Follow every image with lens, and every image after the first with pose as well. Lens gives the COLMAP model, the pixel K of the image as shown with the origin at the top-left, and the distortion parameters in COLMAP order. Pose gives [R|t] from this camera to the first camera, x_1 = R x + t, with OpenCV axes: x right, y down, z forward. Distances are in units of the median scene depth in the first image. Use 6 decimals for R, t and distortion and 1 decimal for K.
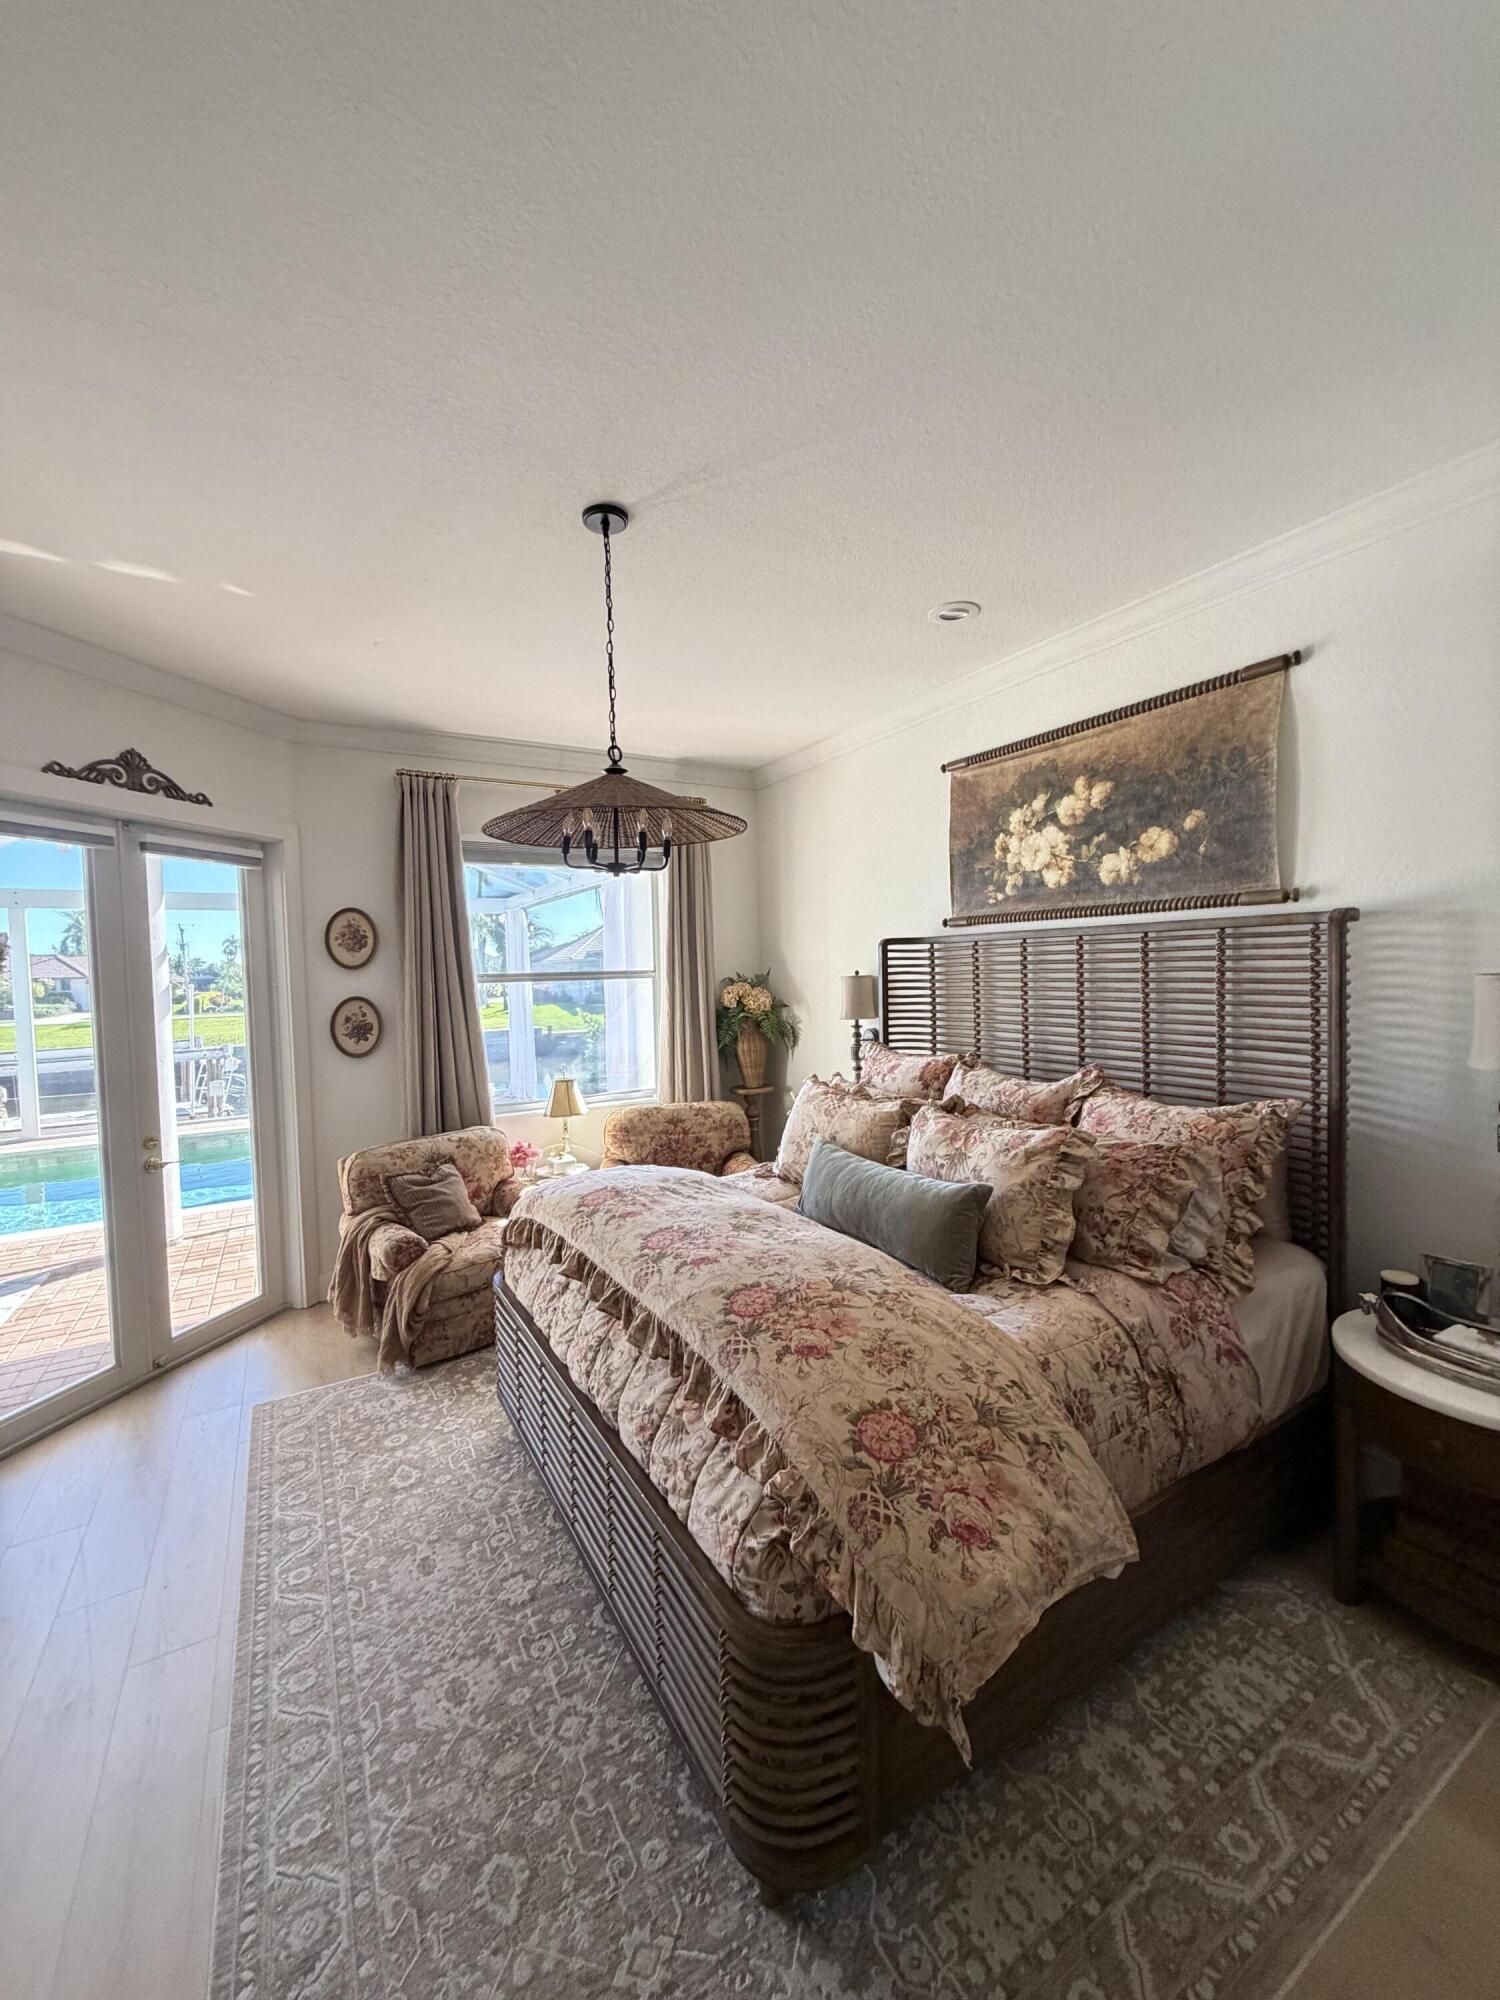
lens RADIAL K [[792.0, 0, 755.9], [0, 792.0, 993.9], [0, 0, 1]] dist [0.001022, 0.000231]
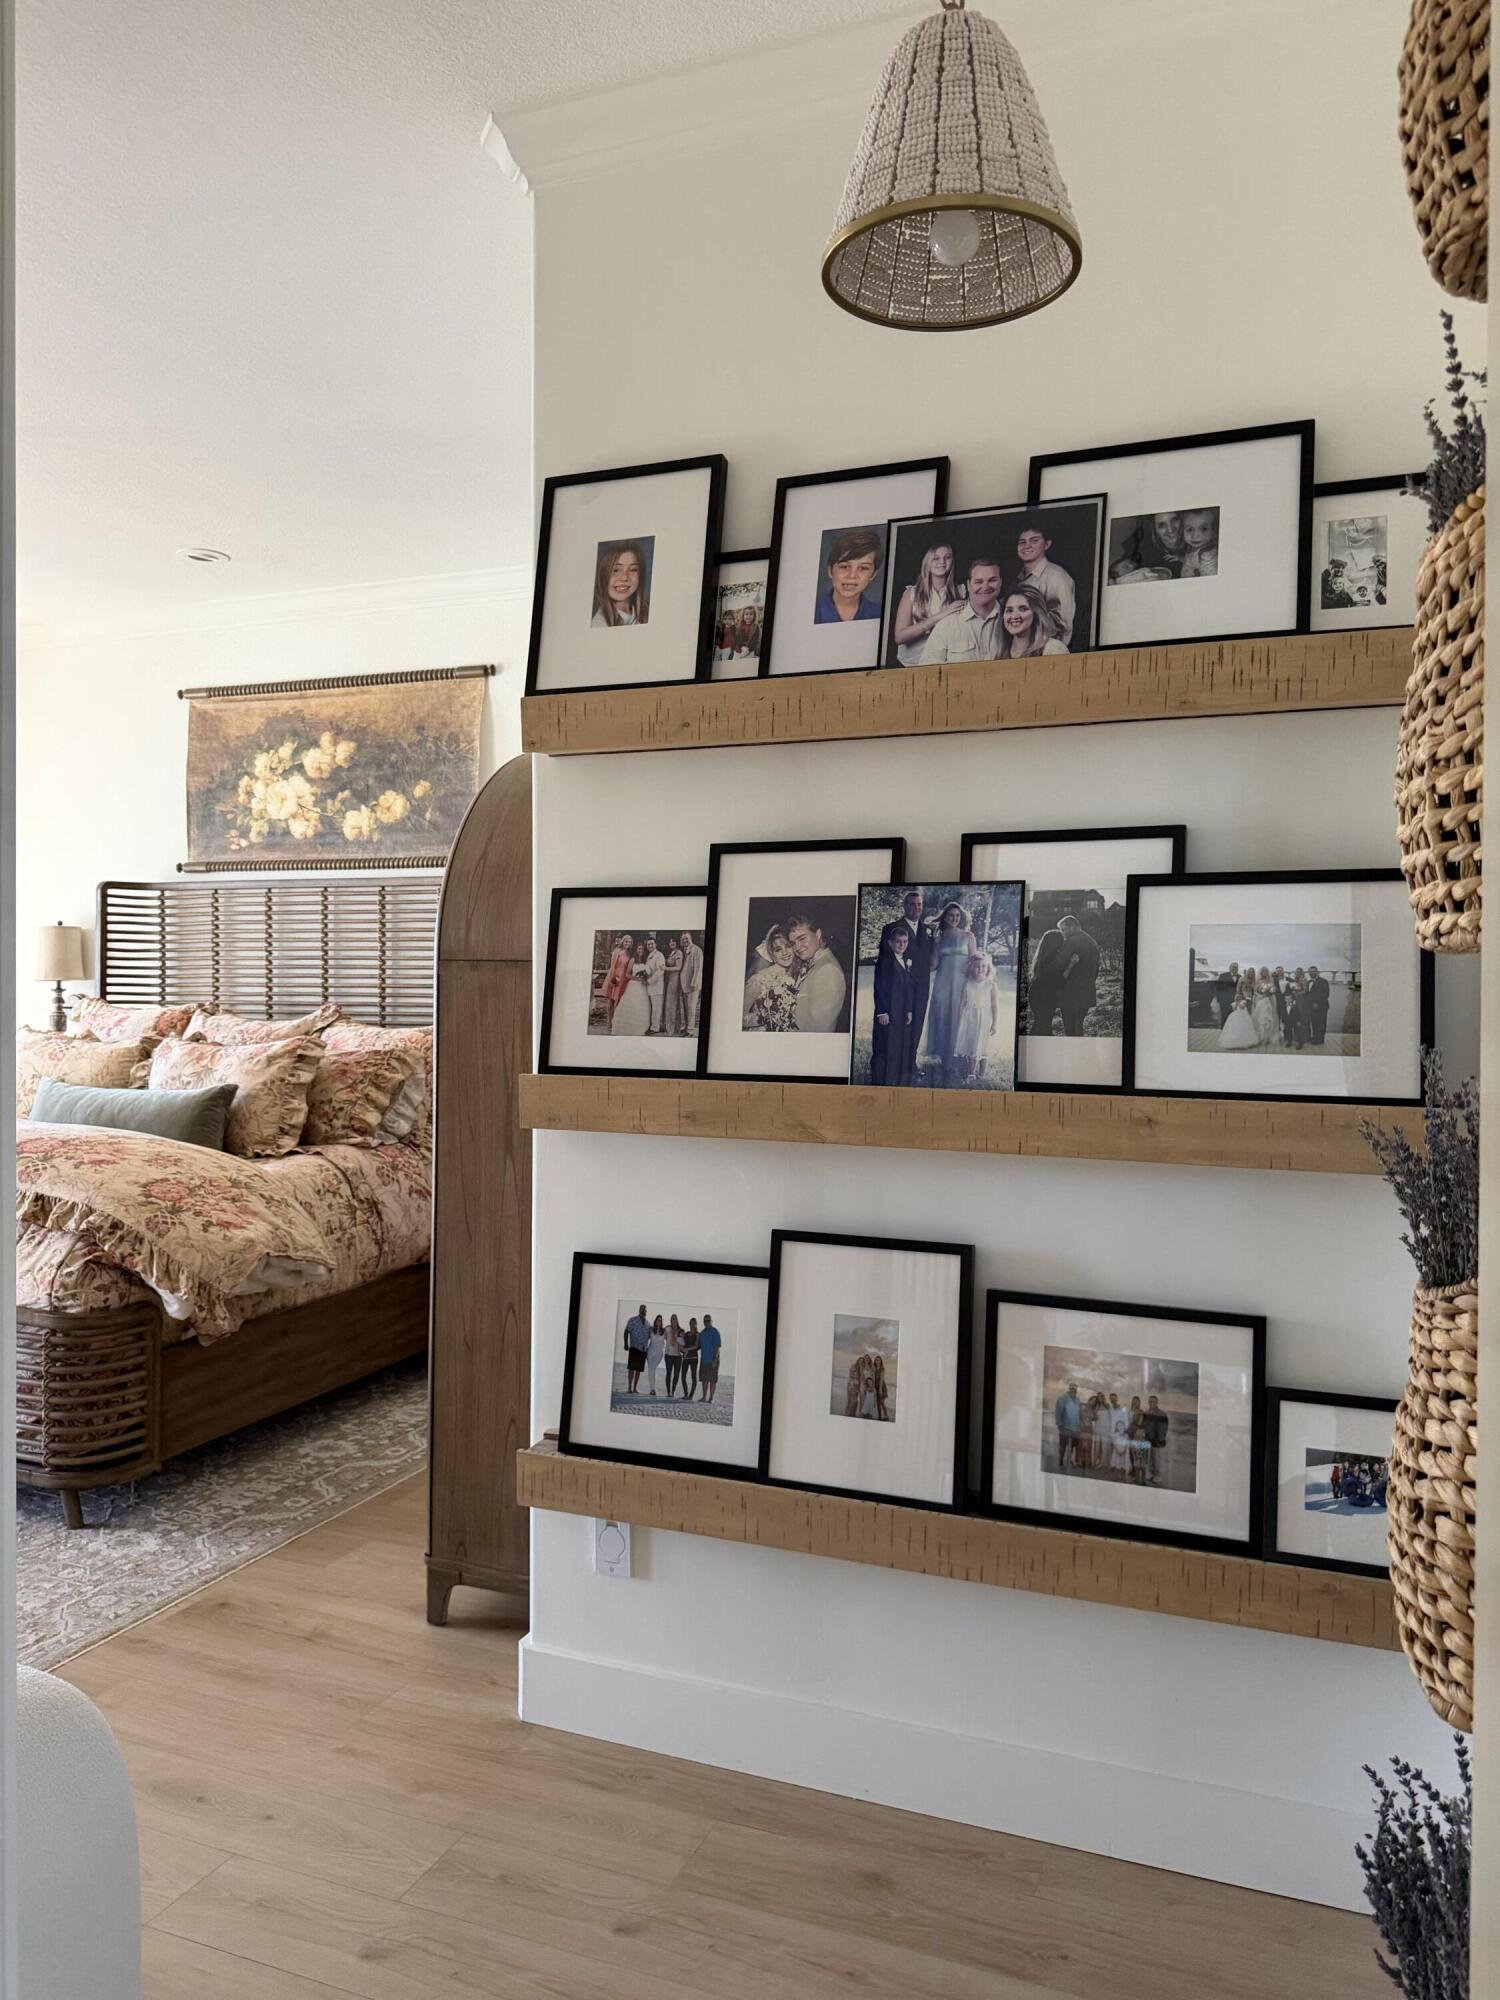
lens RADIAL K [[1408.7, 0, 768.1], [0, 1408.7, 1001.0], [0, 0, 1]] dist [0.051214, -0.056276]
pose [[0.787191, 0.020358, 0.616373, -0.307956], [-0.003716, 0.999593, -0.028270, 0.143806], [-0.616698, 0.019964, 0.786947, -0.921385]]
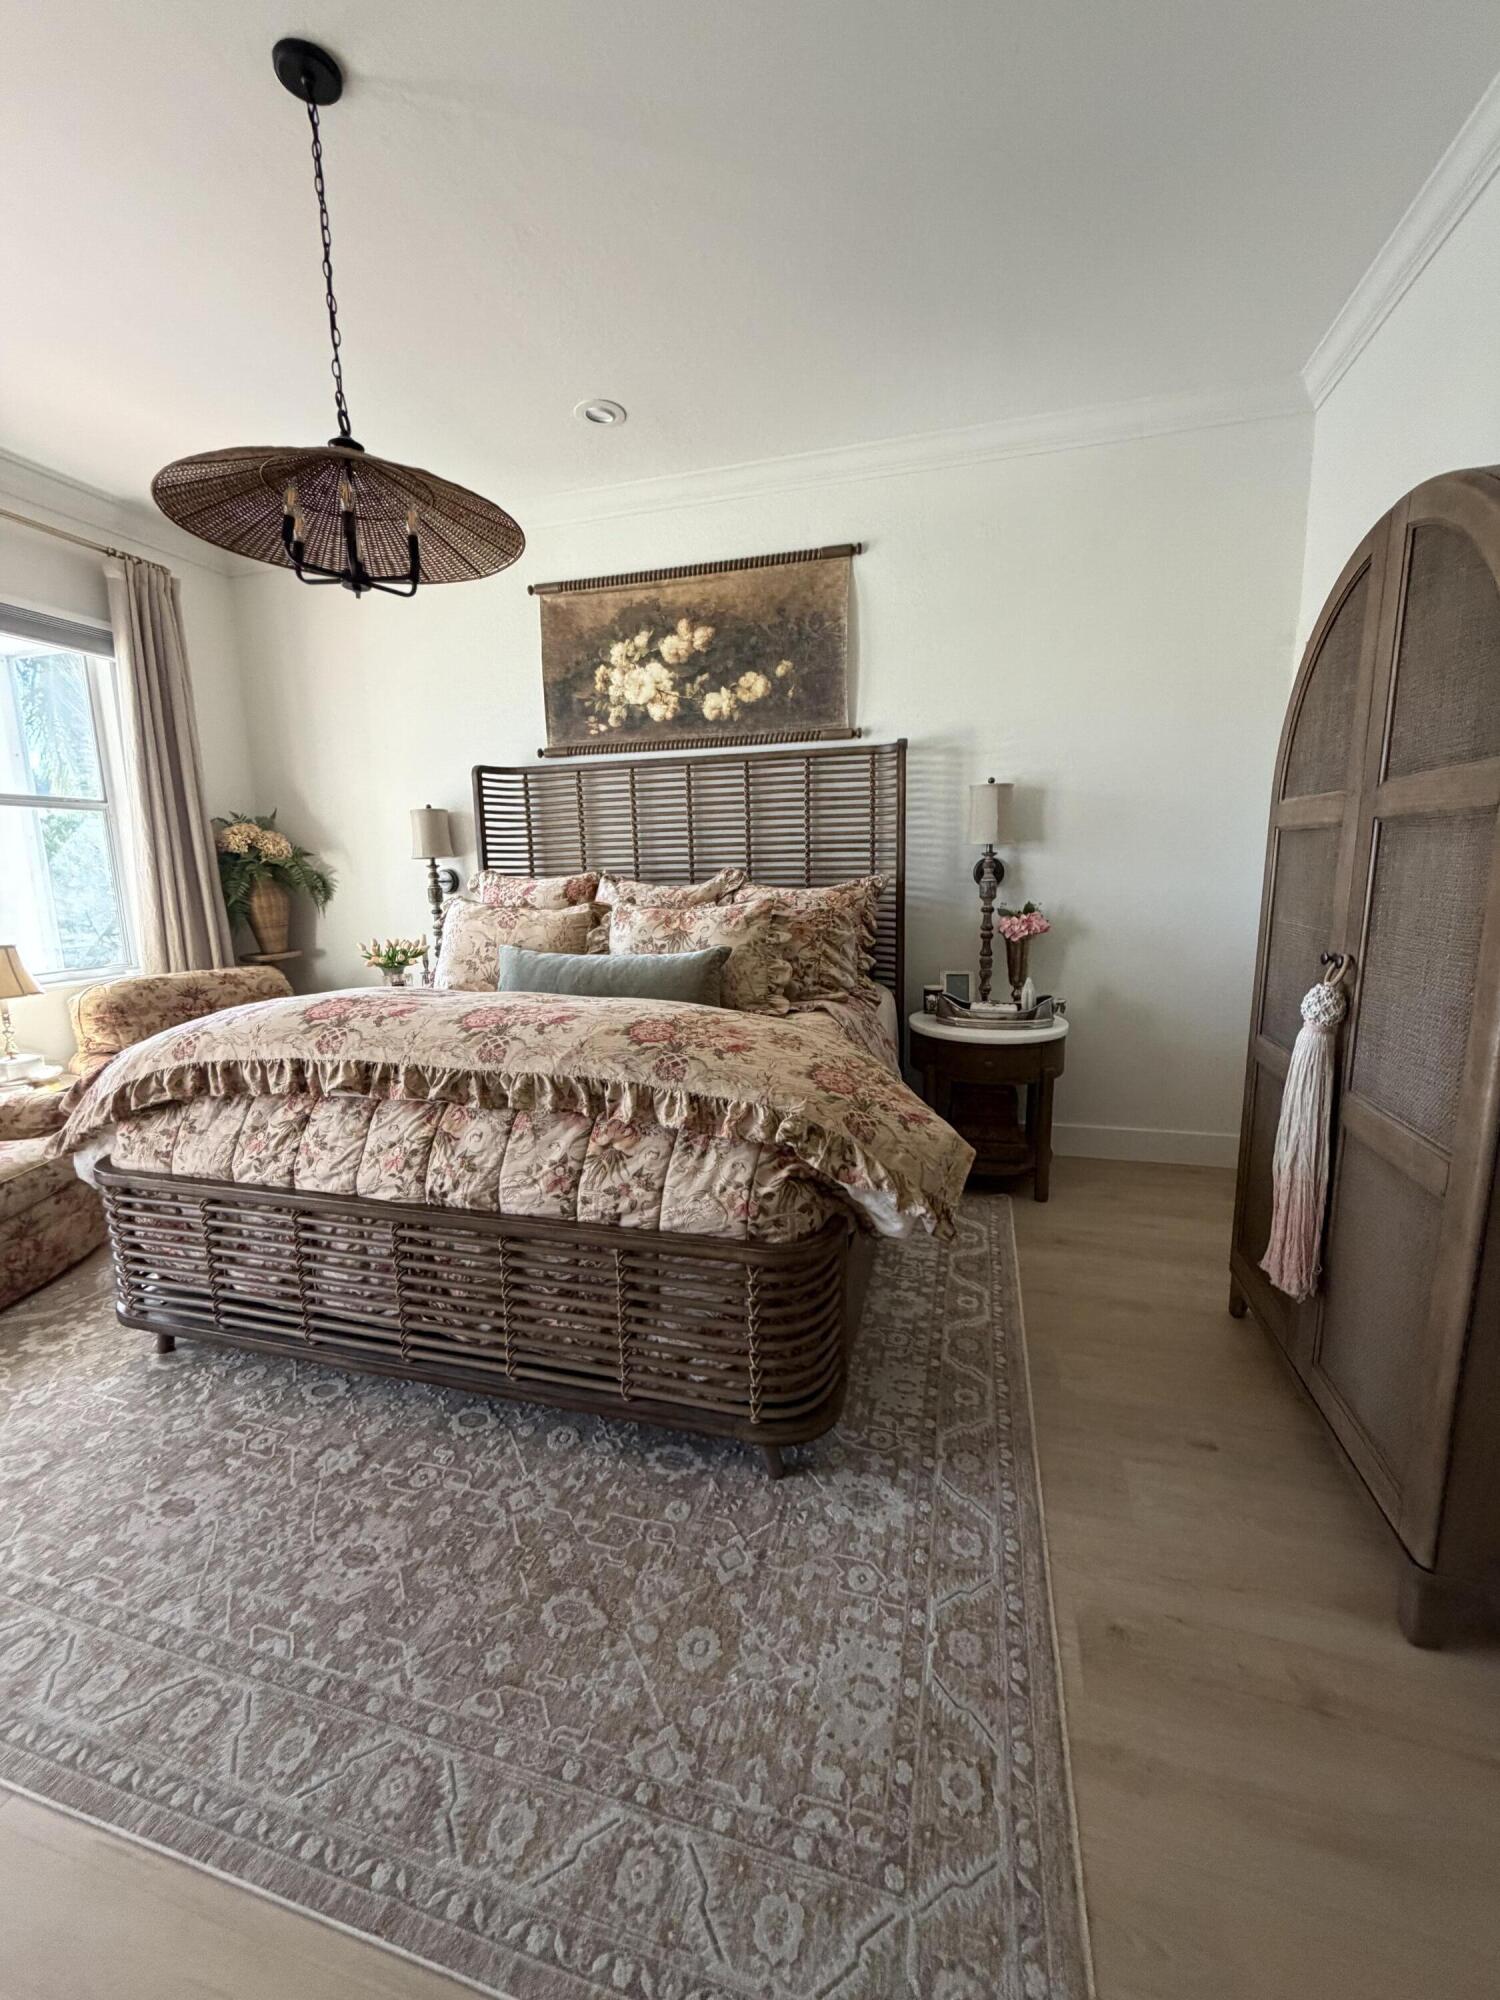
lens RADIAL K [[792.0, 0, 747.6], [0, 792.0, 992.4], [0, 0, 1]] dist [0.001022, 0.000231]
pose [[0.725471, -0.100189, 0.680922, -0.397026], [0.027916, 0.992817, 0.116337, 0.142568], [-0.687687, -0.065390, 0.723057, 0.109299]]
